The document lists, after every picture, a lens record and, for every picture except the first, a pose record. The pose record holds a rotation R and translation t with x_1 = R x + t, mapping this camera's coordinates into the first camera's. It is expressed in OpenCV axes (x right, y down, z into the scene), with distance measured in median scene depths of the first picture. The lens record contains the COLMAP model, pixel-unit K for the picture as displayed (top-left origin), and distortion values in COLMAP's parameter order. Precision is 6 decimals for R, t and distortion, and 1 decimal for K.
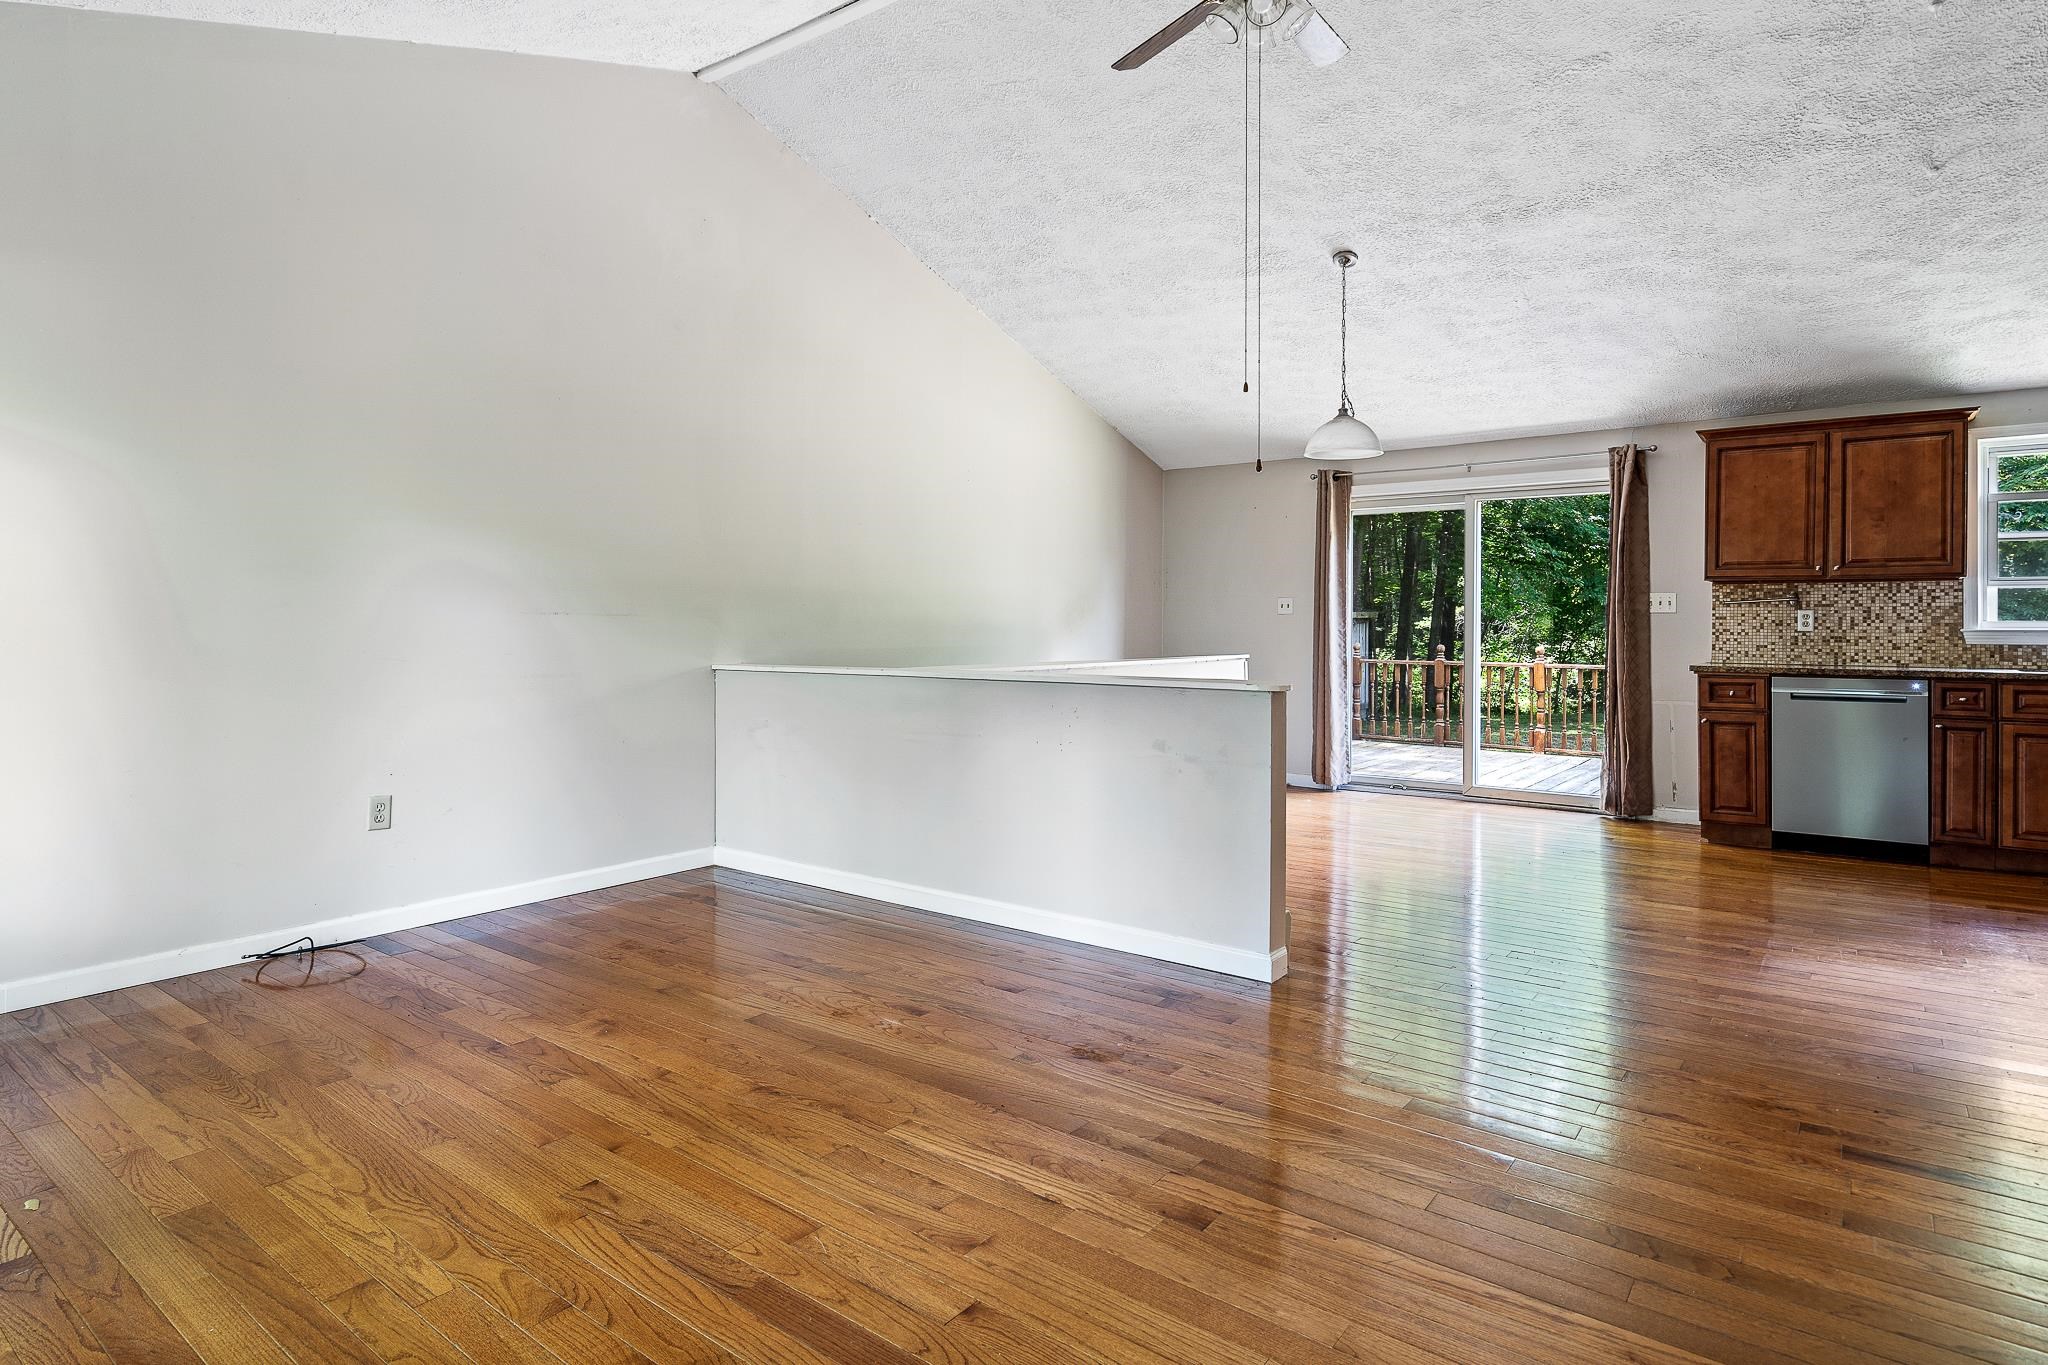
lens RADIAL K [[1103.3, 0, 1020.3], [0, 1103.3, 625.5], [0, 0, 1]] dist [0.004336, 0.001275]
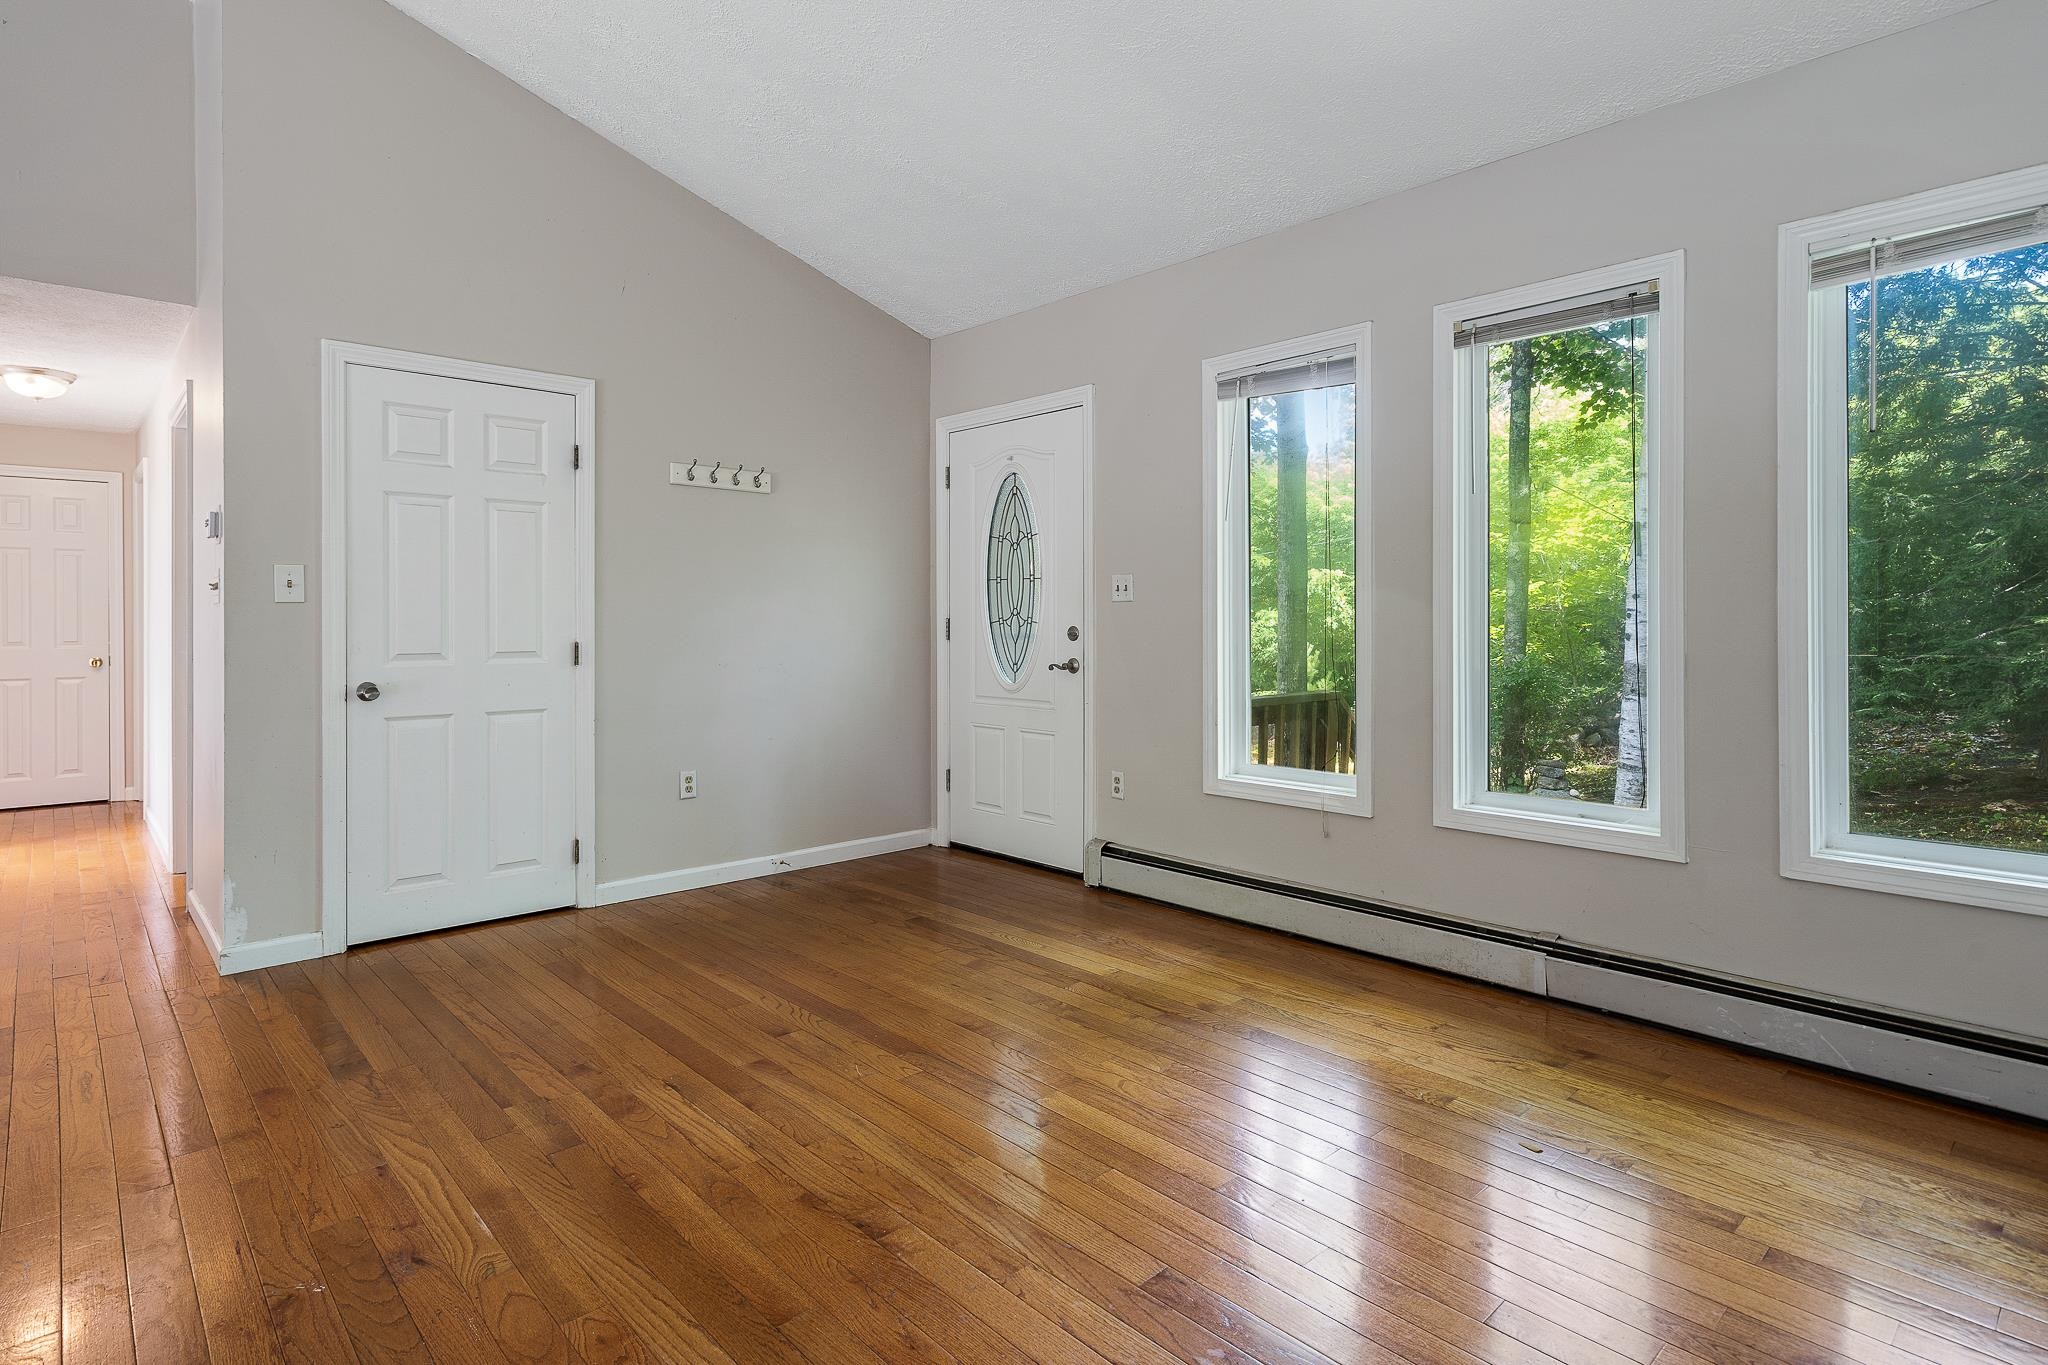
lens RADIAL K [[1050.0, 0, 1023.3], [0, 1050.0, 620.9], [0, 0, 1]] dist [-0.000542, 0.000177]
pose [[-0.985825, -0.000085, 0.167774, -0.215572], [0.000161, 0.999999, 0.001453, -0.002491], [-0.167774, 0.001459, -0.985824, 0.805590]]
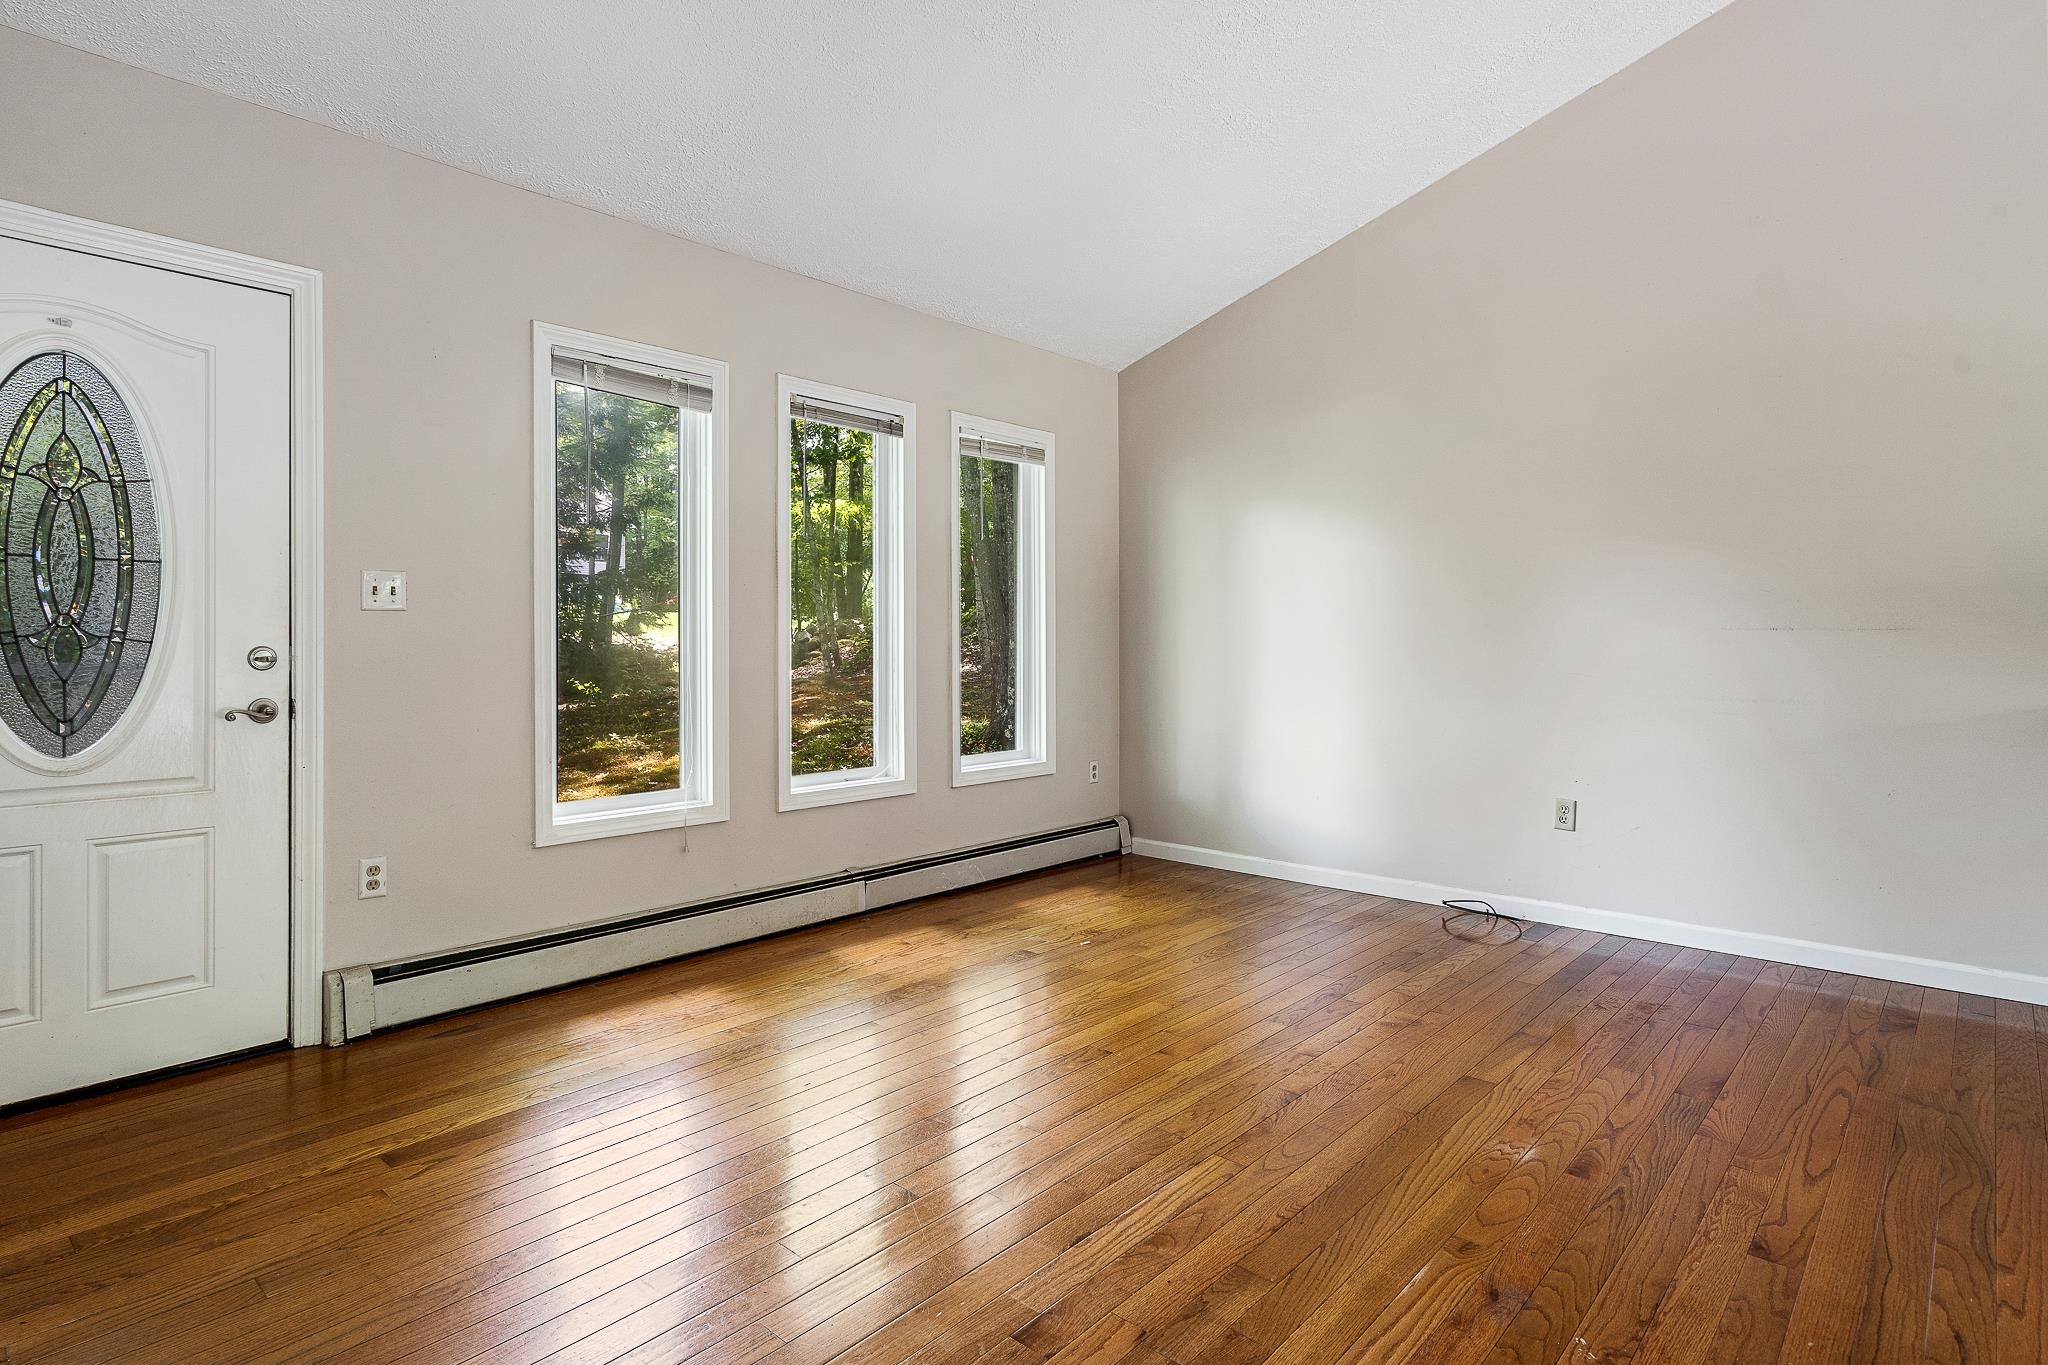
lens RADIAL K [[1065.4, 0, 1018.4], [0, 1065.4, 646.2], [0, 0, 1]] dist [-0.000298, 0.000390]
pose [[-0.082943, 0.002530, -0.996551, 0.364373], [-0.001031, 0.999996, 0.002625, 0.001071], [0.996554, 0.001245, -0.082940, 0.393019]]
